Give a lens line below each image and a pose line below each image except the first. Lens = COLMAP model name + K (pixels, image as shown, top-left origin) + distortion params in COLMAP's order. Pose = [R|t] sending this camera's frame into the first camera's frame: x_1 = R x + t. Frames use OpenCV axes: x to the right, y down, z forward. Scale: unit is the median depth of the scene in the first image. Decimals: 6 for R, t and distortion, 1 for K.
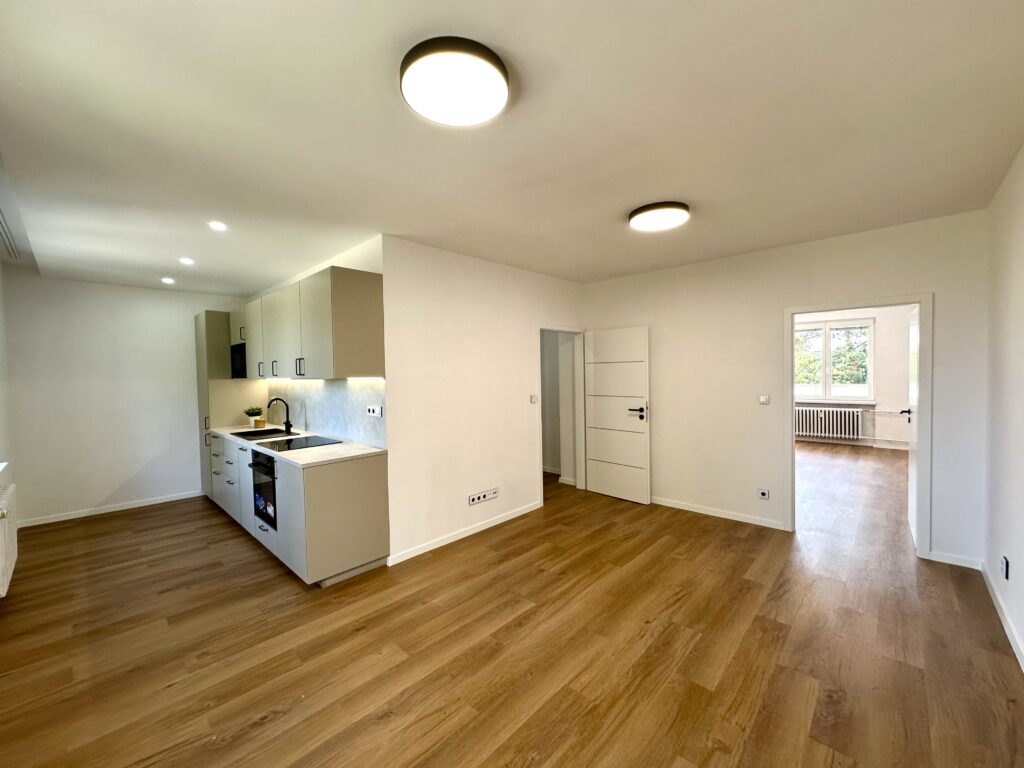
lens RADIAL K [[409.9, 0, 507.2], [0, 409.9, 379.8], [0, 0, 1]] dist [-0.004211, -0.000199]
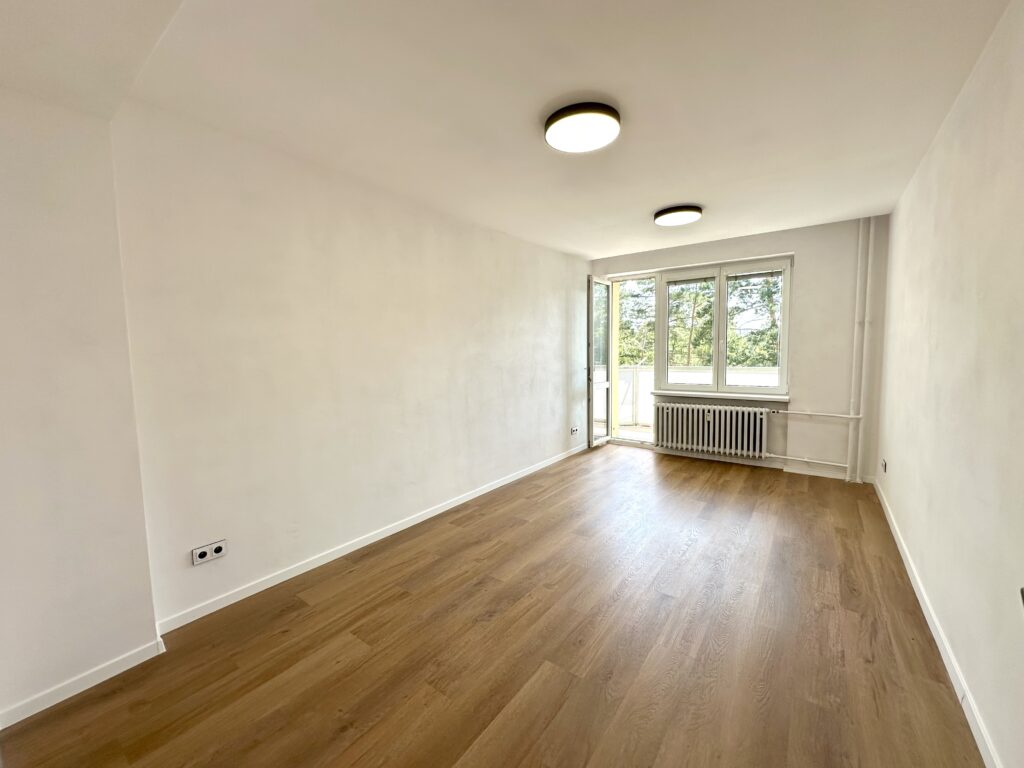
lens RADIAL K [[409.9, 0, 509.7], [0, 409.9, 384.2], [0, 0, 1]] dist [-0.004211, -0.000199]
pose [[0.992931, -0.012946, 0.117987, 0.413559], [0.006482, 0.998465, 0.054999, -0.000055], [-0.118518, -0.053846, 0.991491, 0.442578]]
